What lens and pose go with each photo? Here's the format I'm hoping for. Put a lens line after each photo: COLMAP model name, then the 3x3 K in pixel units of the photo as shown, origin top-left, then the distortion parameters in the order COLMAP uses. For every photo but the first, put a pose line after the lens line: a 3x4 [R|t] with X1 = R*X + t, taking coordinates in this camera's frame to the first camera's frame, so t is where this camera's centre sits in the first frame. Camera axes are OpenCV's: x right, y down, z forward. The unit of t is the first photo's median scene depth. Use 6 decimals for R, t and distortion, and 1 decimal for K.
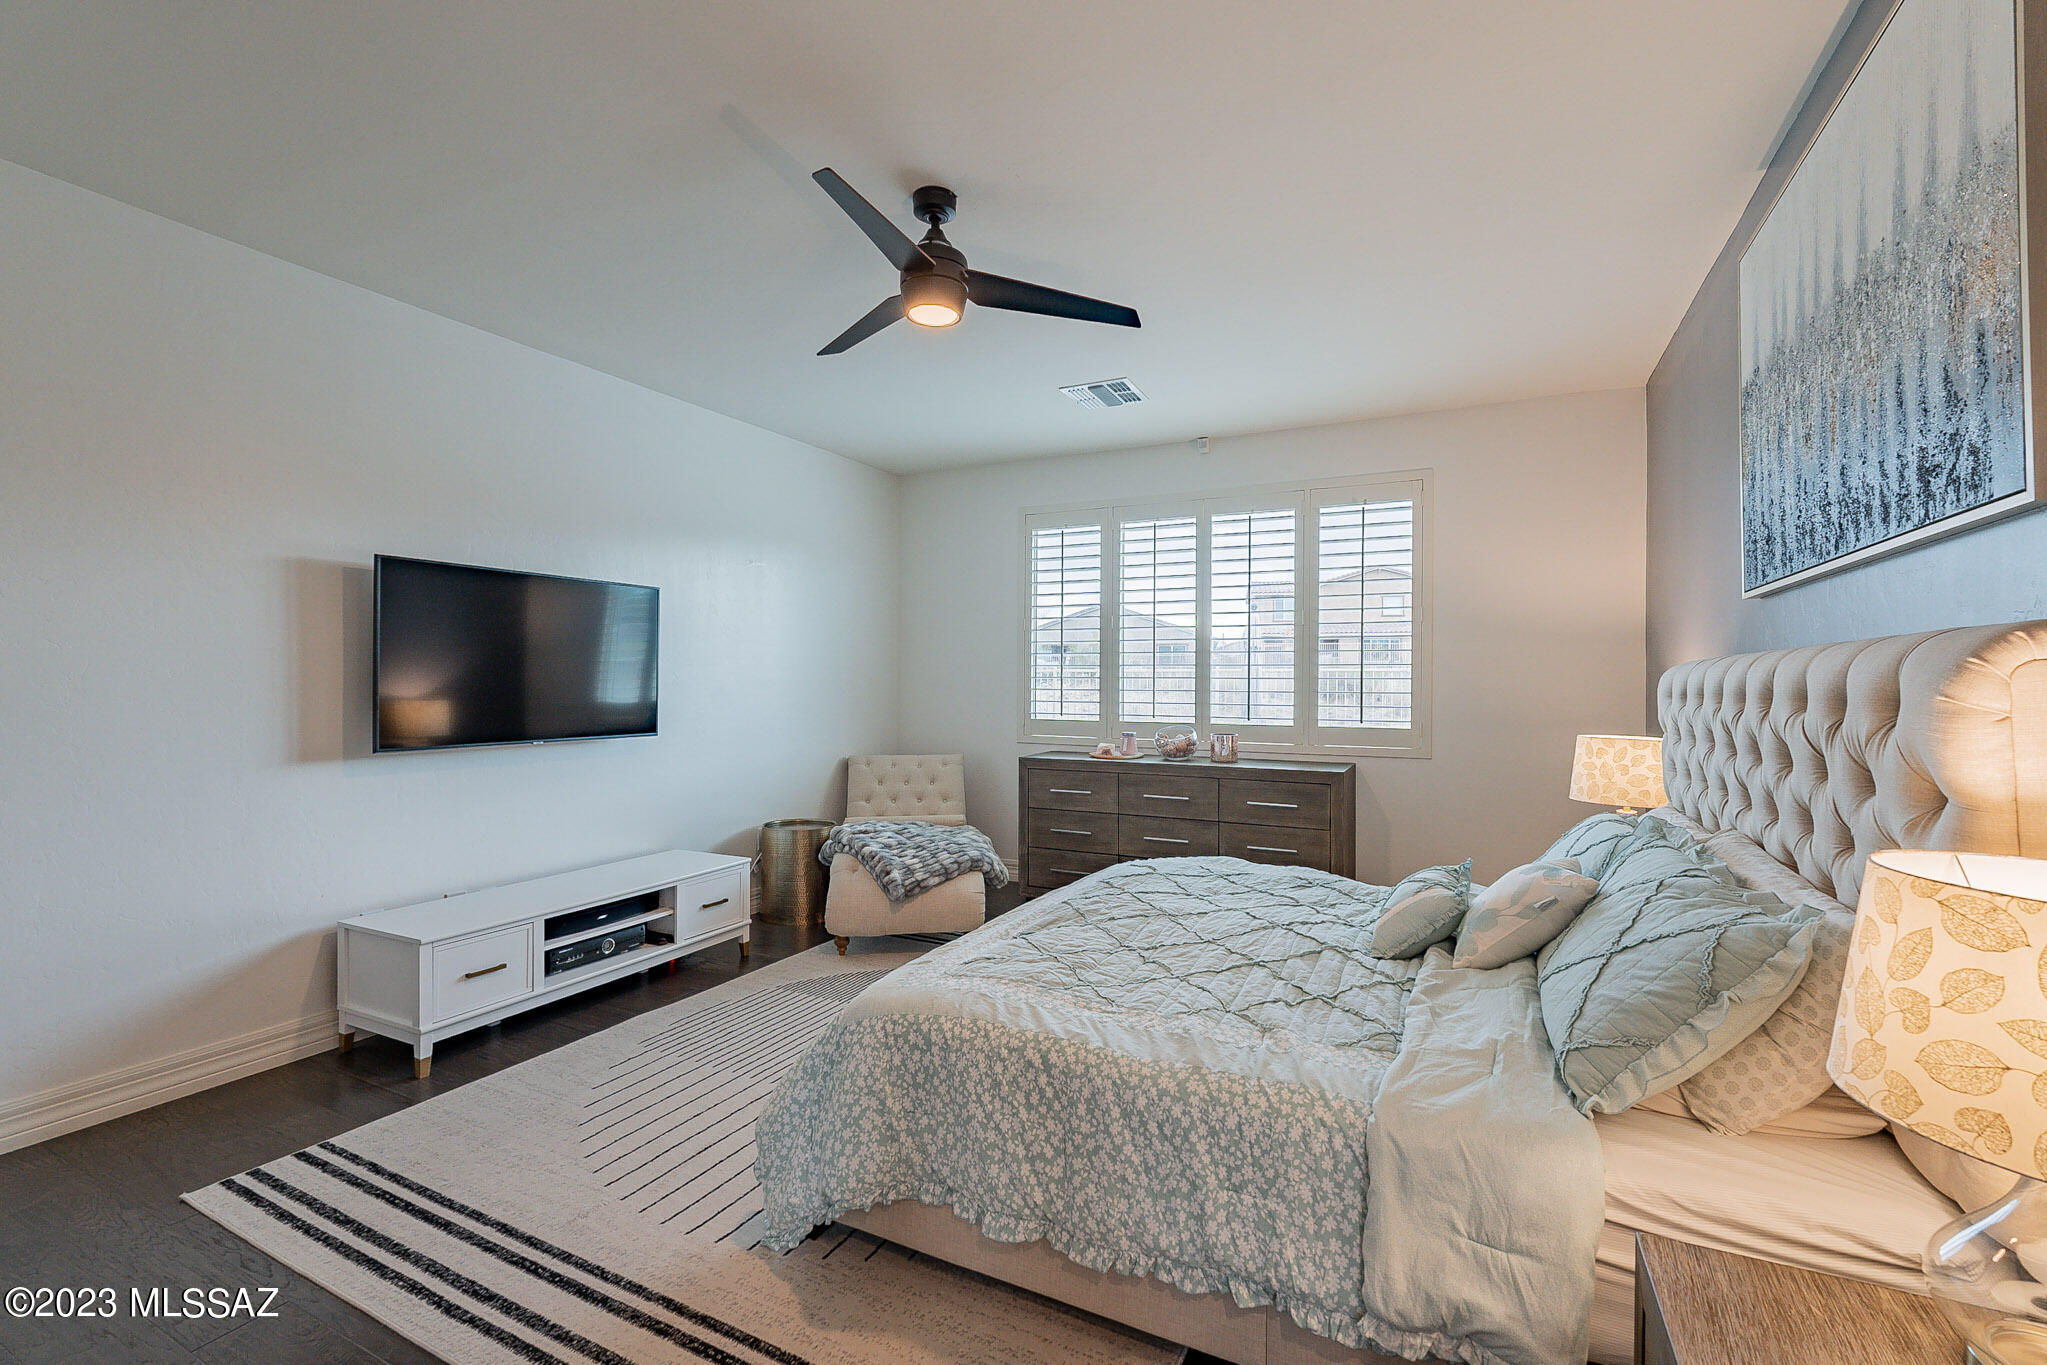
lens RADIAL K [[892.8, 0, 1016.6], [0, 892.8, 682.5], [0, 0, 1]] dist [-0.002430, -0.000402]
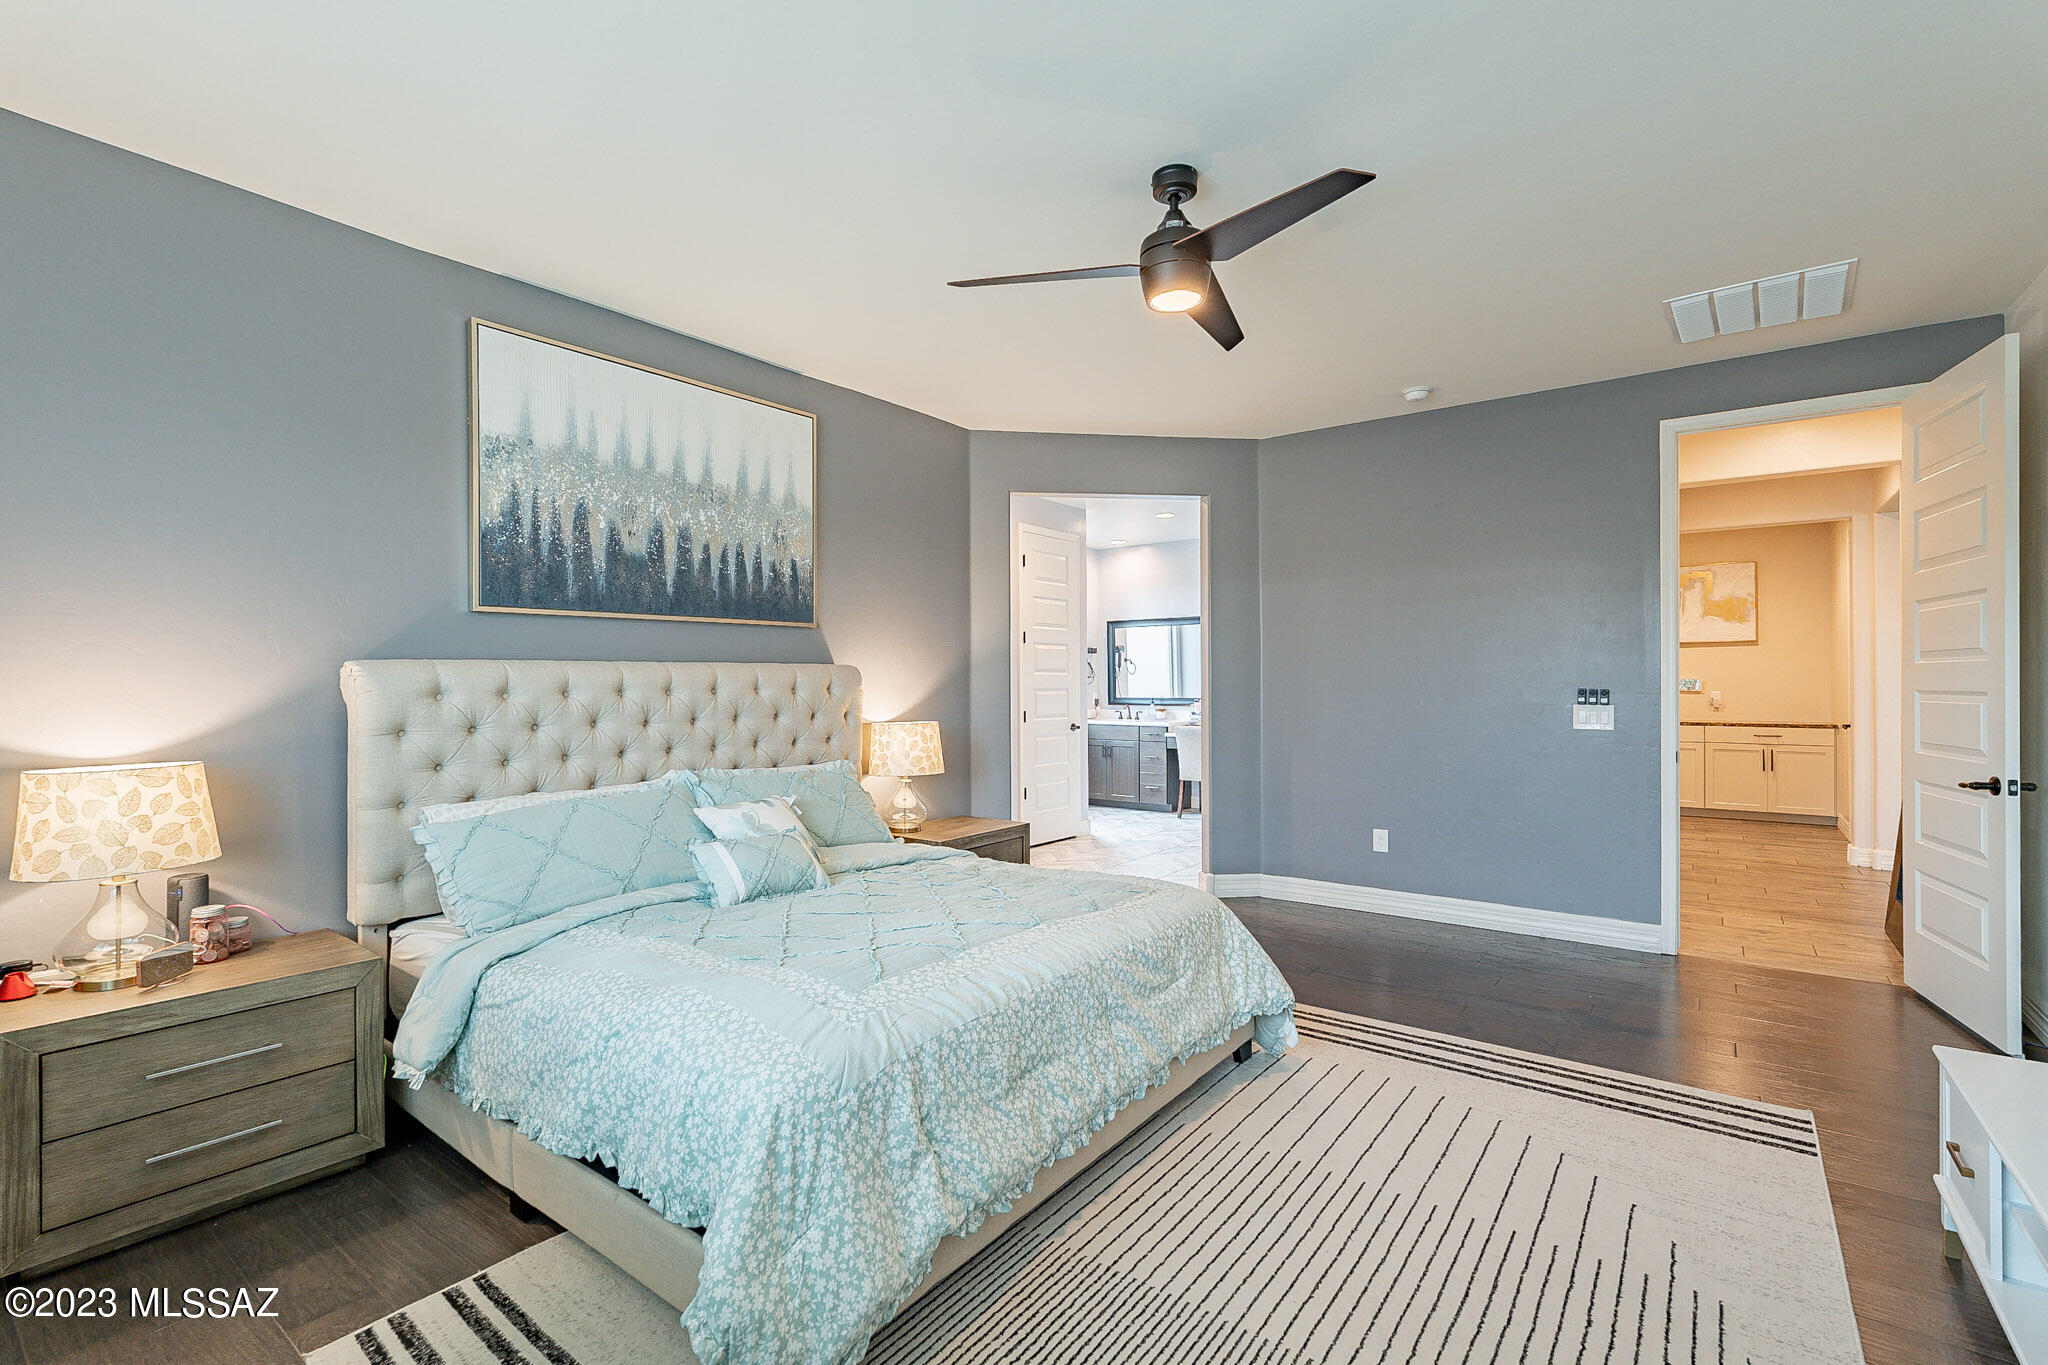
lens RADIAL K [[910.7, 0, 1023.2], [0, 910.7, 687.4], [0, 0, 1]] dist [-0.001845, -0.000114]
pose [[-0.985747, 0.005759, 0.168135, -0.110056], [0.006214, 0.999978, 0.002181, 0.001181], [-0.168118, 0.003194, -0.985762, 2.370062]]
